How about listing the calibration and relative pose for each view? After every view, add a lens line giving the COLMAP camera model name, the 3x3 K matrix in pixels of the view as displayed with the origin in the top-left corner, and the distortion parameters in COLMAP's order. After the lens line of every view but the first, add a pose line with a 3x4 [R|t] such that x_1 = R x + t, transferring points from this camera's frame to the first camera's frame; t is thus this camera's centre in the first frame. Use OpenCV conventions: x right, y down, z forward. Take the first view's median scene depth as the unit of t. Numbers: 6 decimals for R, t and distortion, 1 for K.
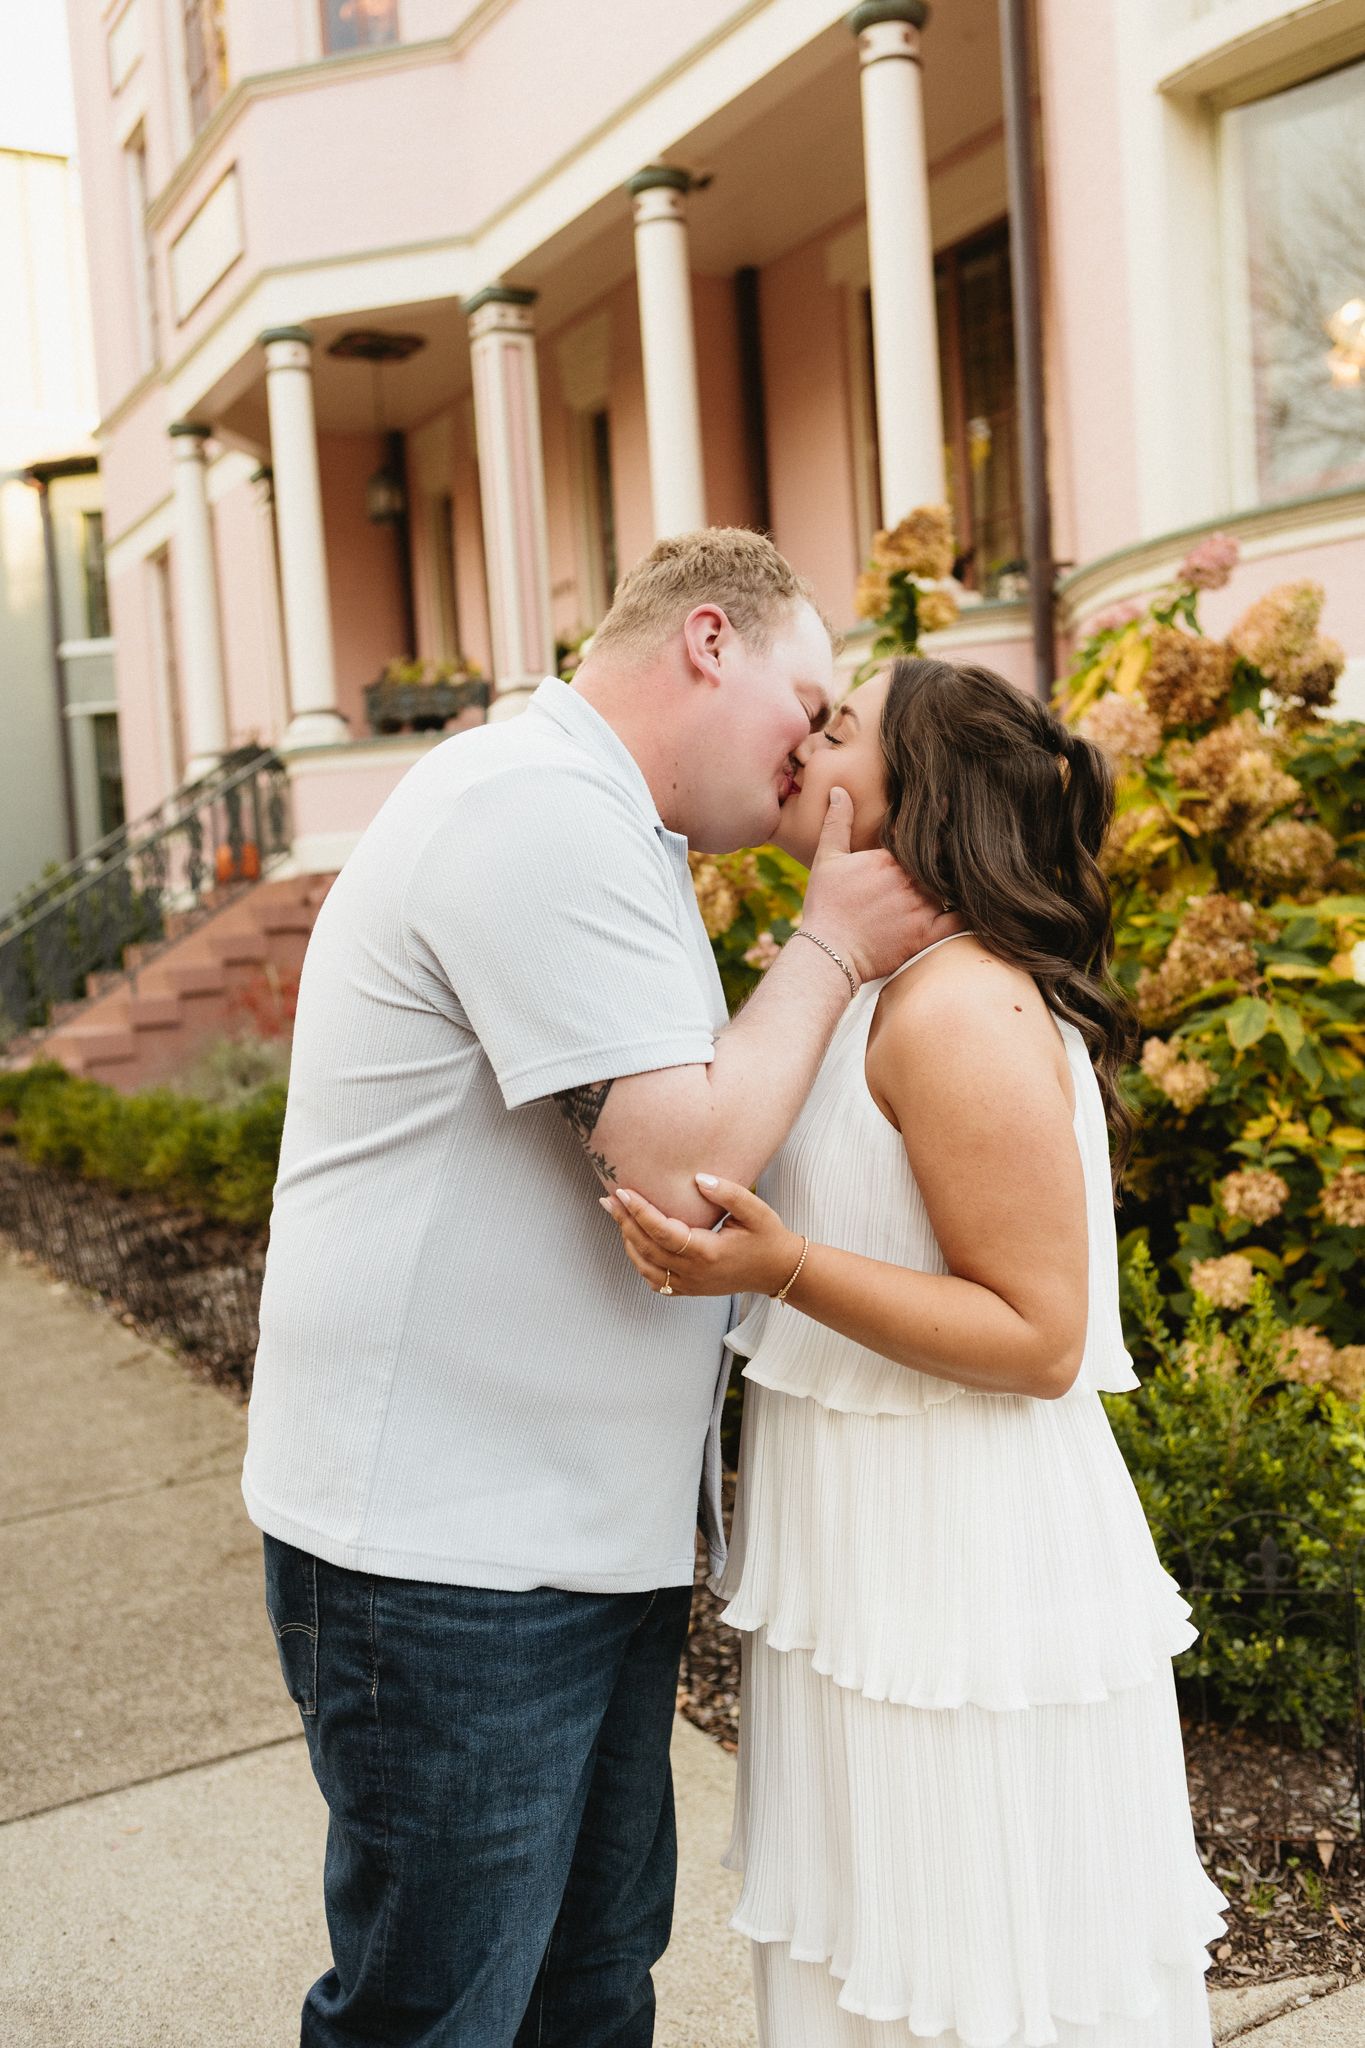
lens RADIAL K [[1976.3, 0, 670.2], [0, 1976.3, 1015.8], [0, 0, 1]] dist [0.014888, 0.000000]
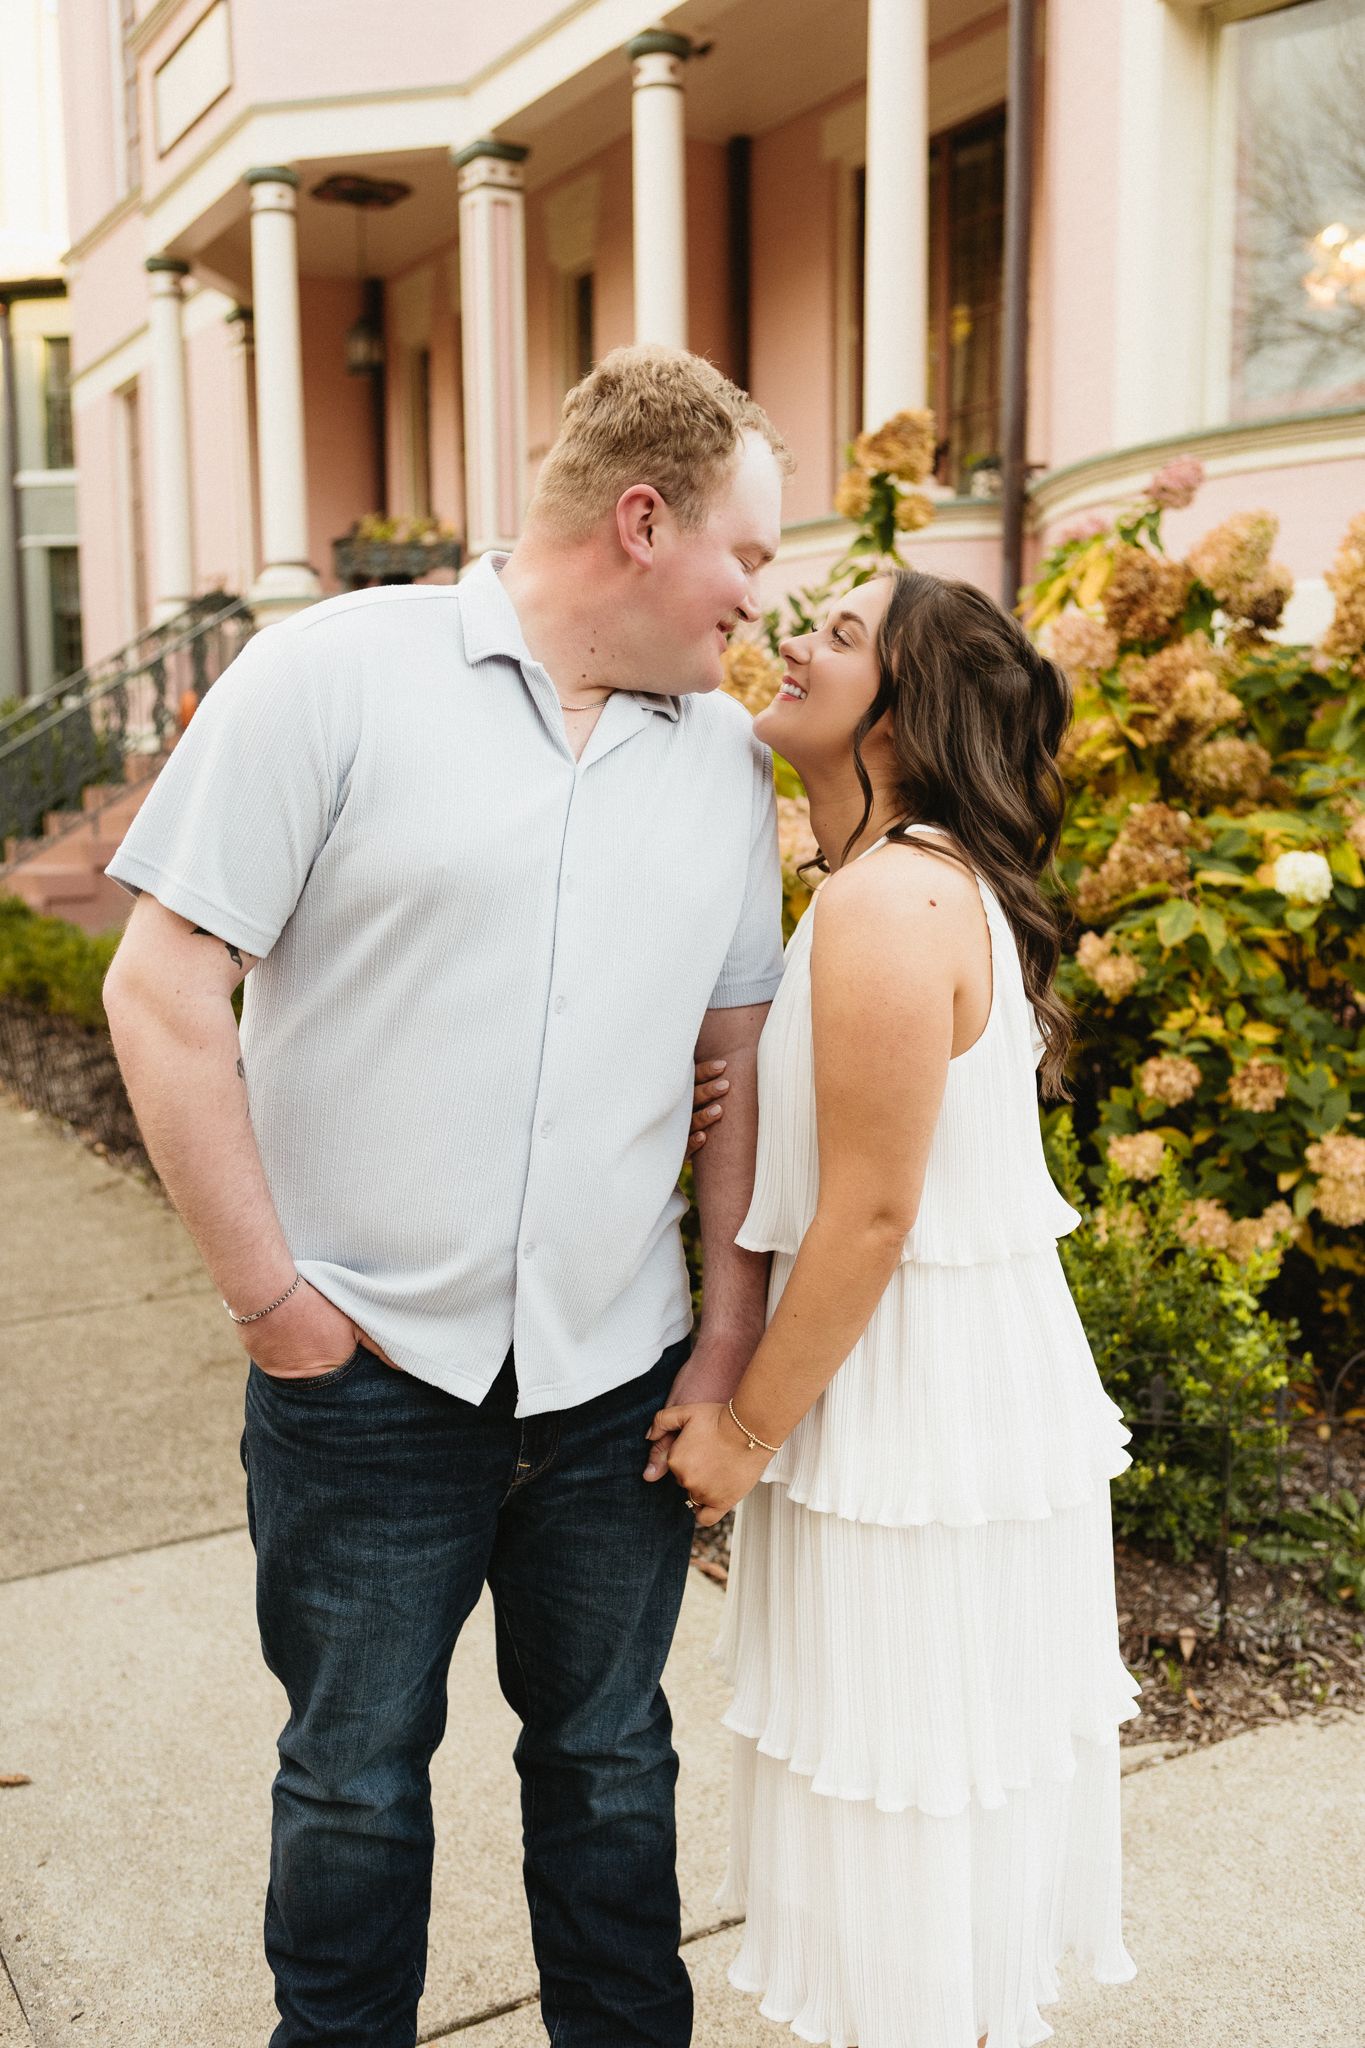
lens RADIAL K [[1976.3, 0, 666.3], [0, 1976.3, 1022.8], [0, 0, 1]] dist [0.014888, 0.000000]
pose [[0.998126, 0.053266, 0.030123, -0.012971], [-0.055202, 0.996186, 0.067578, 0.000089], [-0.026408, -0.069114, 0.997259, -0.057970]]
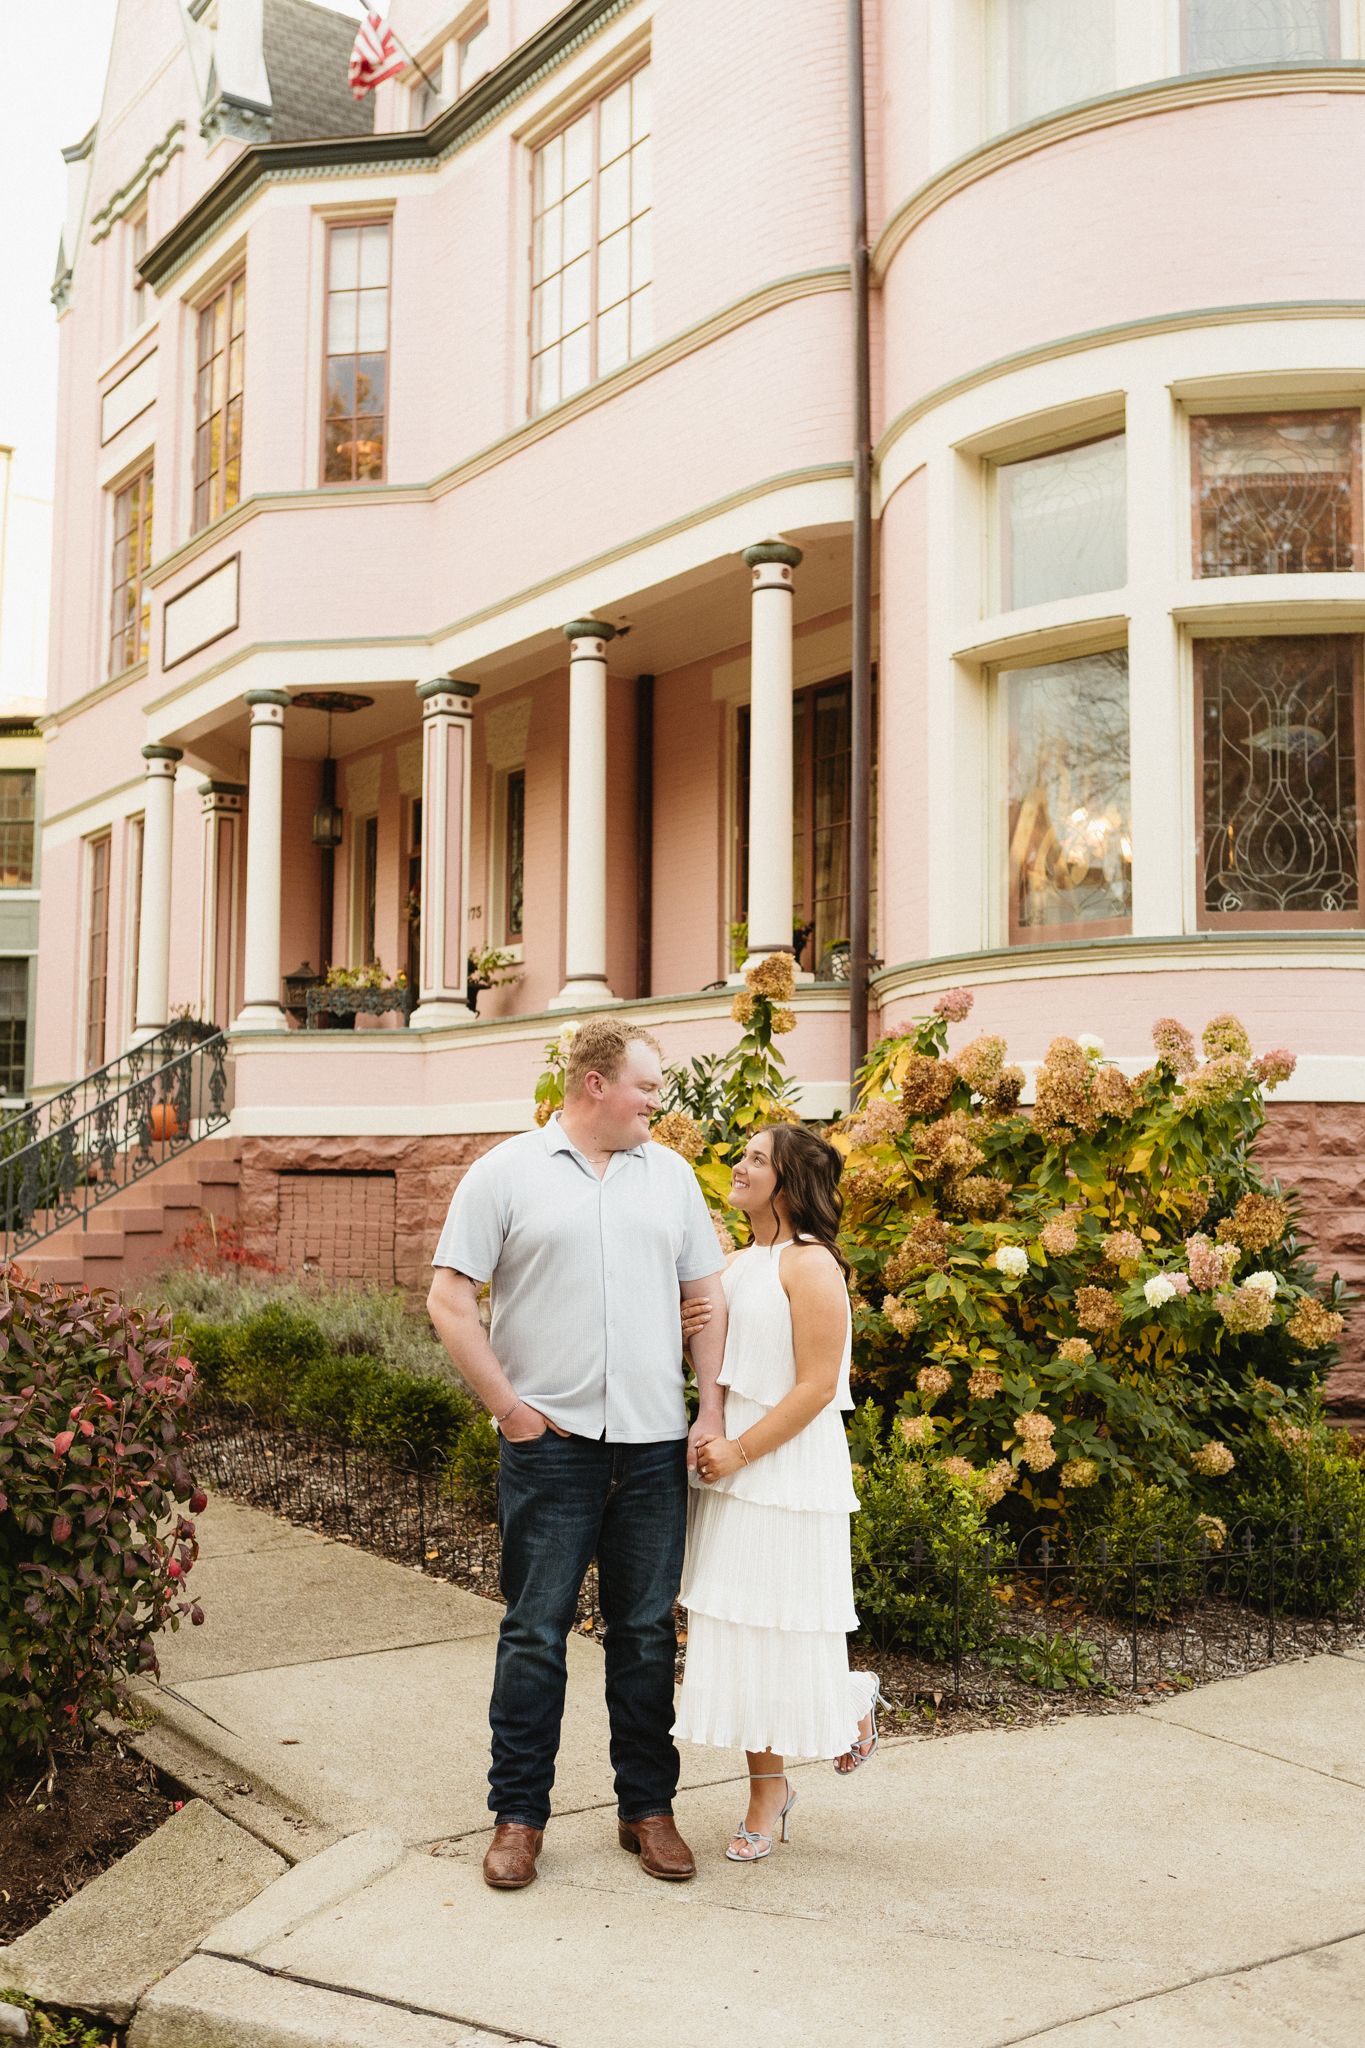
lens RADIAL K [[1976.3, 0, 679.1], [0, 1976.3, 1044.4], [0, 0, 1]] dist [0.014888, 0.000000]
pose [[0.993223, 0.078698, 0.085530, -0.079242], [-0.067299, 0.989380, -0.128833, 0.021640], [-0.094760, 0.122204, 0.987971, -0.535289]]
